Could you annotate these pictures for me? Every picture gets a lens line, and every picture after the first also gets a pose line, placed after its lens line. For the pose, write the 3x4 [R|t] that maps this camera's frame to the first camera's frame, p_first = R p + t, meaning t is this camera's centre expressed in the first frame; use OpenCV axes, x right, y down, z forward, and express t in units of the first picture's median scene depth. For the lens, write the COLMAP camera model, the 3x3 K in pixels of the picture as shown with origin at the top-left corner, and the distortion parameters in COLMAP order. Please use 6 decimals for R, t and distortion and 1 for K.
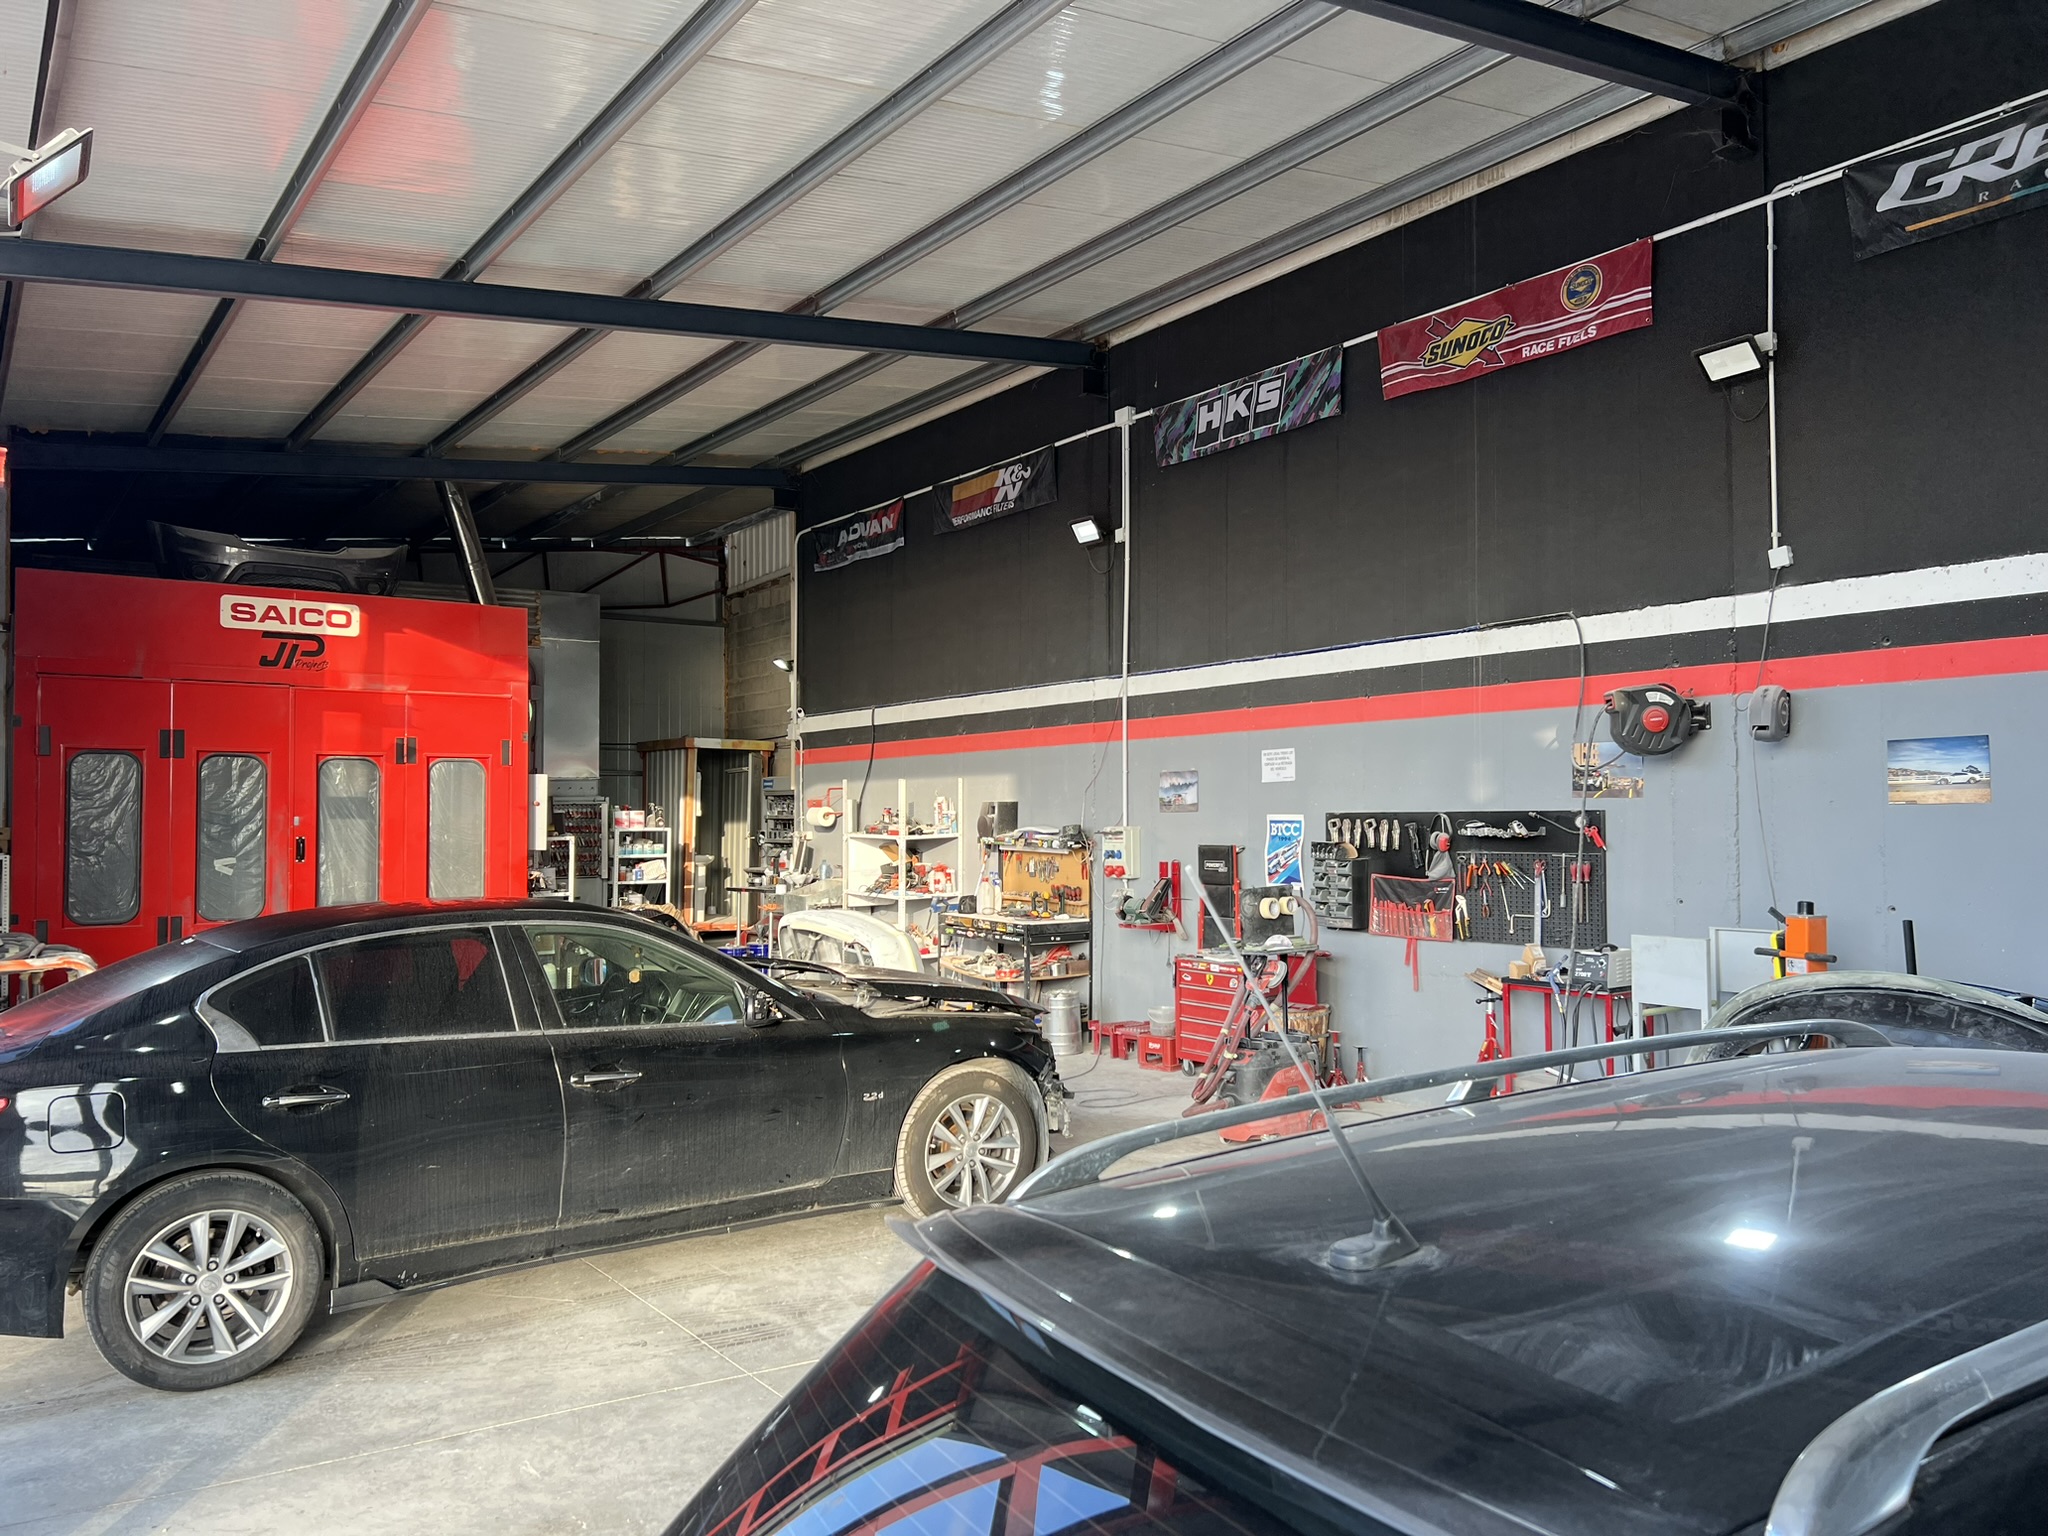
lens RADIAL K [[1523.7, 0, 1024.8], [0, 1523.7, 772.9], [0, 0, 1]] dist [0.065756, -0.091205]
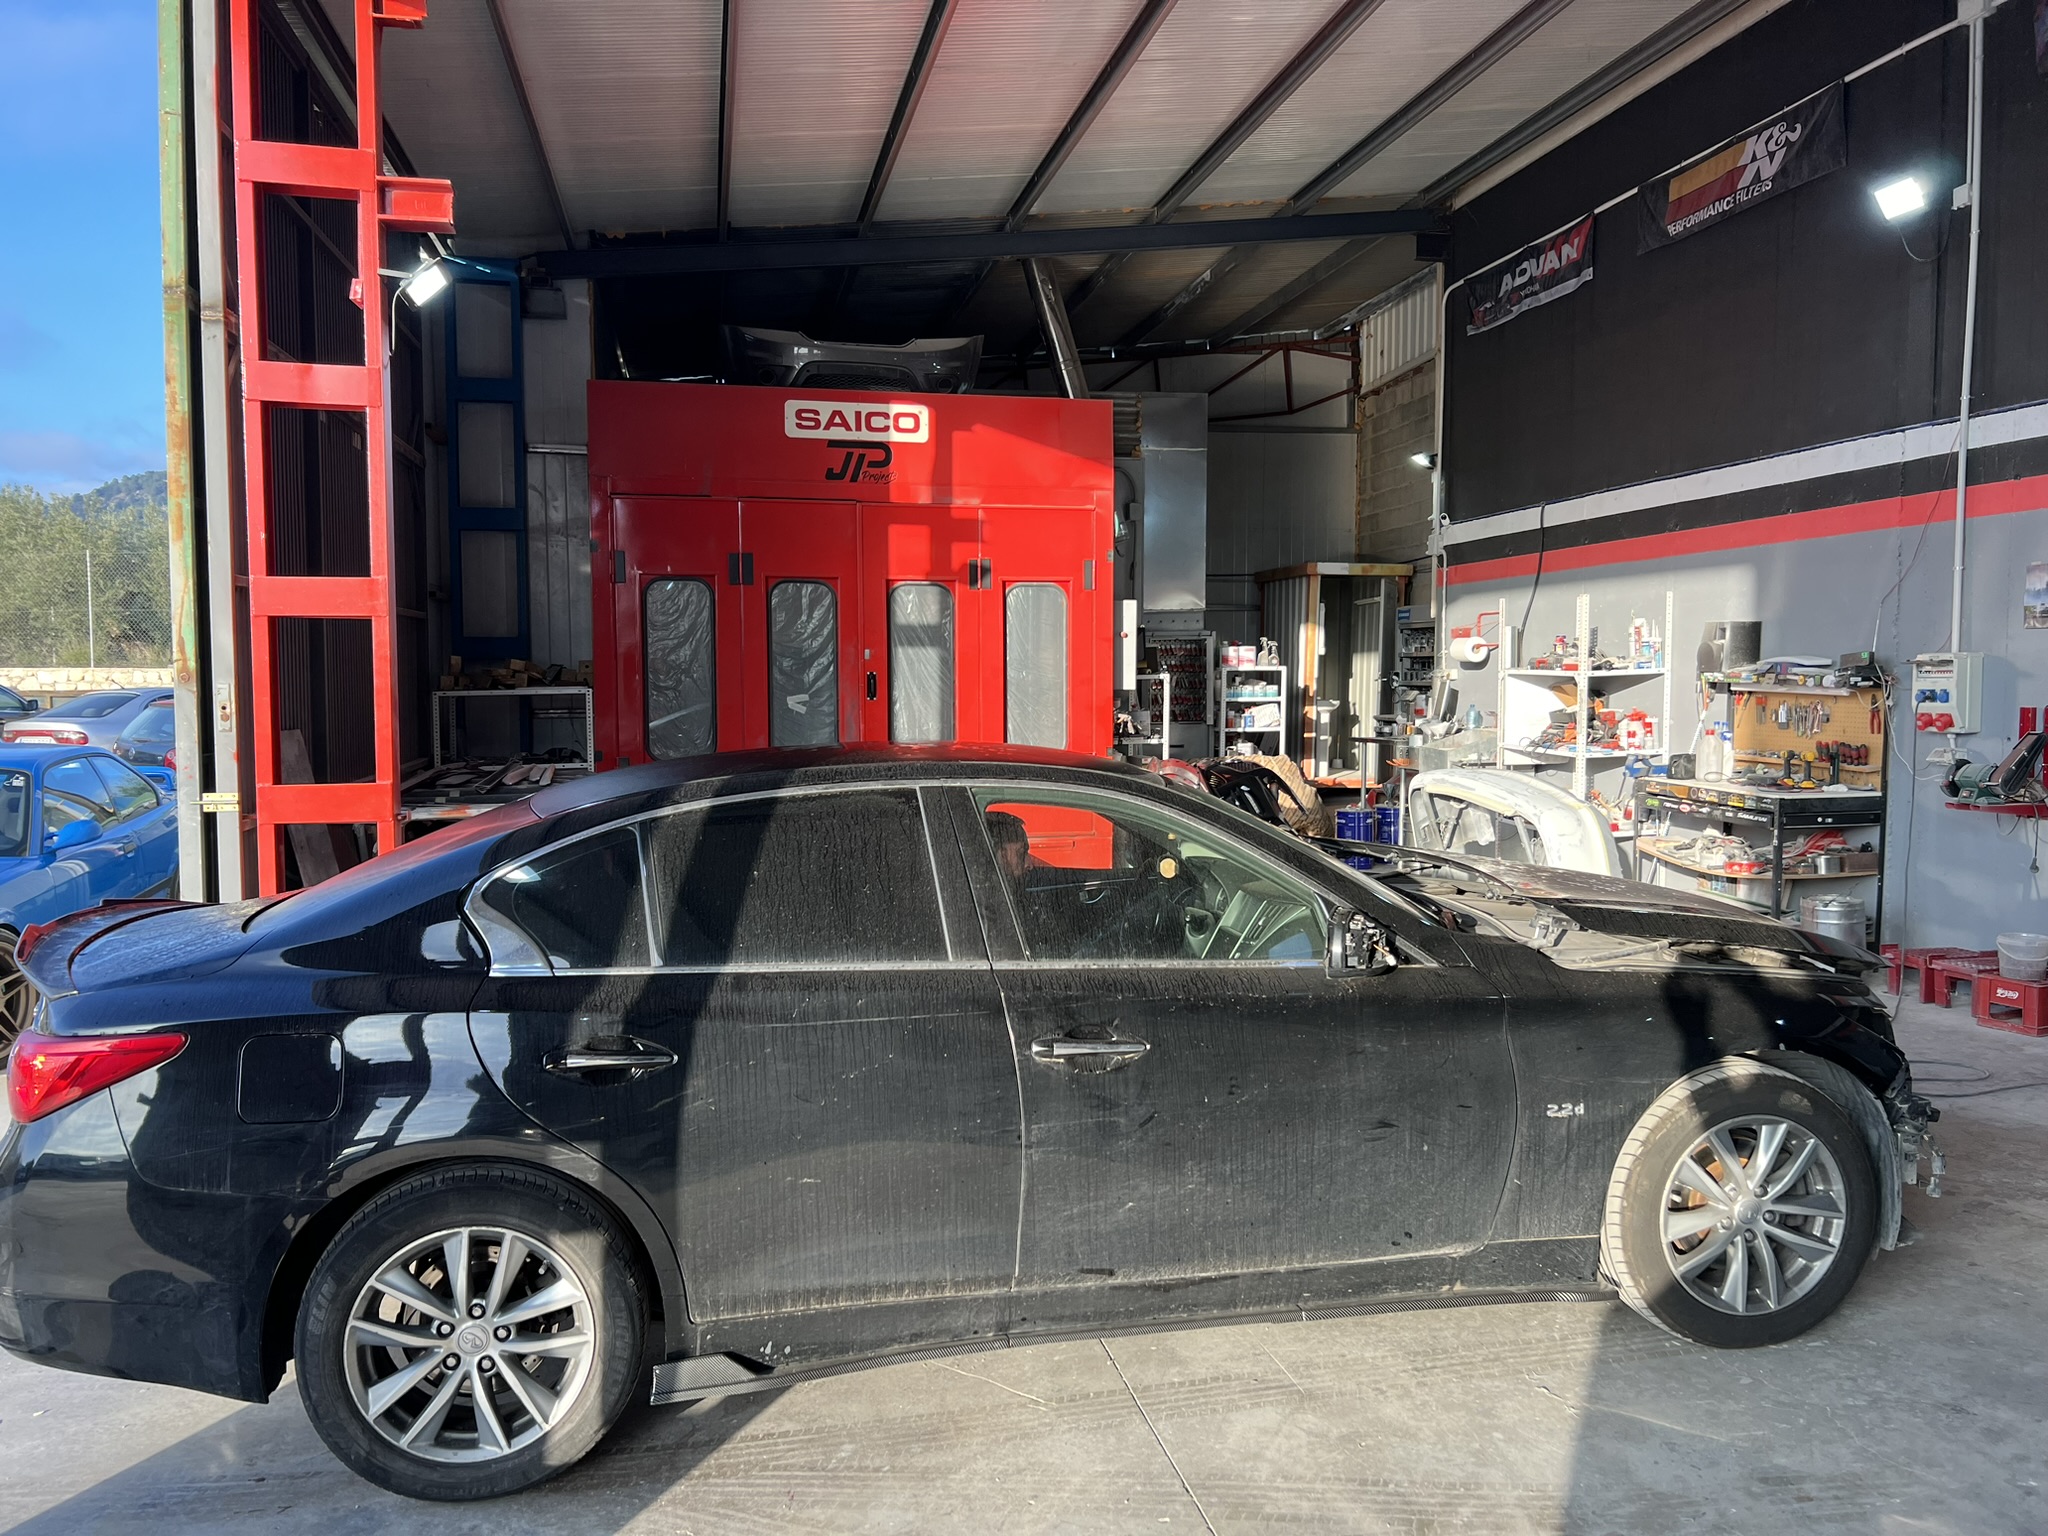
lens RADIAL K [[1523.7, 0, 1024.8], [0, 1523.7, 772.9], [0, 0, 1]] dist [0.065756, -0.091205]
pose [[0.915752, 0.026363, -0.400877, -0.030190], [0.012479, 0.995496, 0.093975, 0.017775], [0.401549, -0.091060, 0.911299, 0.218873]]
